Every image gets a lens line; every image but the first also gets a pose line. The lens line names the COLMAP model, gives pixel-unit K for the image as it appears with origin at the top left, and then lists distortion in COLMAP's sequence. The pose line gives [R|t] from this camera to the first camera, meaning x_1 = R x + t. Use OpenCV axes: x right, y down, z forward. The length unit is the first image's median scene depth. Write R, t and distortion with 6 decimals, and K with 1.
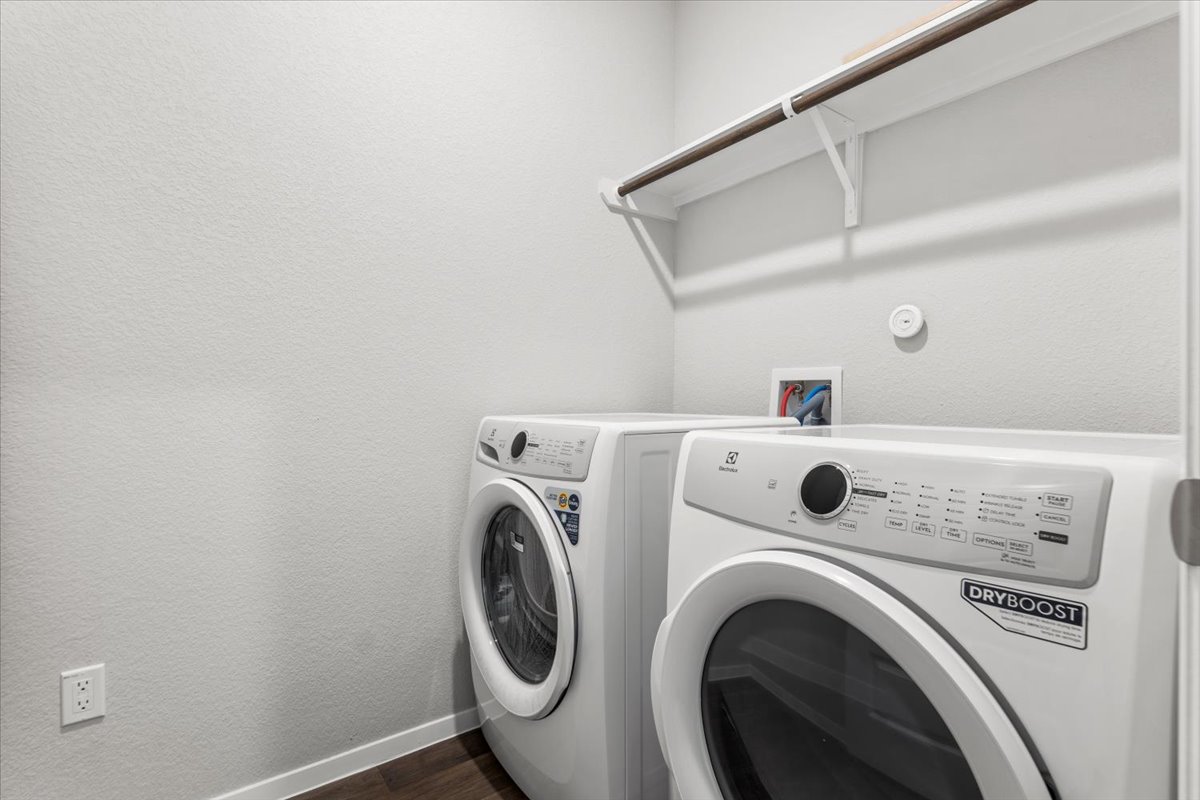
lens RADIAL K [[569.2, 0, 603.4], [0, 569.2, 399.0], [0, 0, 1]] dist [0.003267, 0.000336]
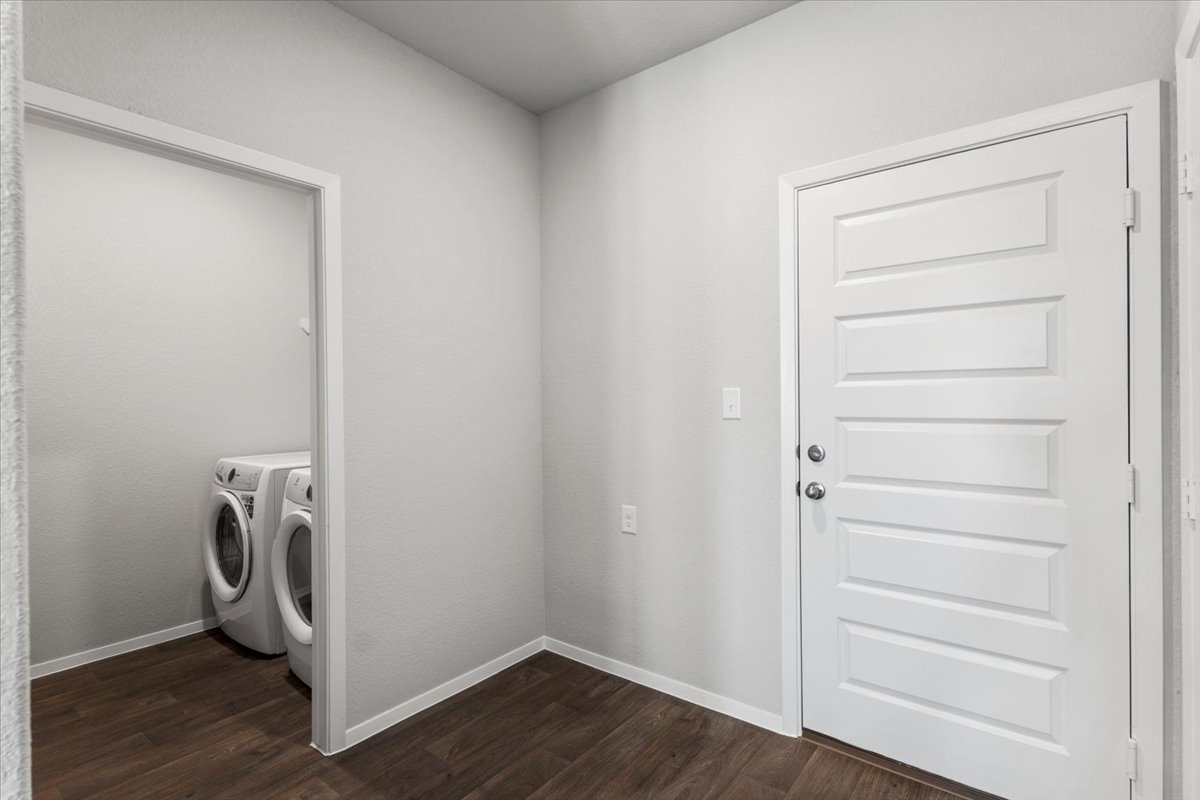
lens RADIAL K [[569.2, 0, 602.9], [0, 569.2, 400.8], [0, 0, 1]] dist [0.003267, 0.000336]
pose [[0.961278, -0.007949, 0.275466, 0.578426], [0.008005, 0.999968, 0.000923, -0.180239], [-0.275465, 0.001318, 0.961310, -1.366459]]
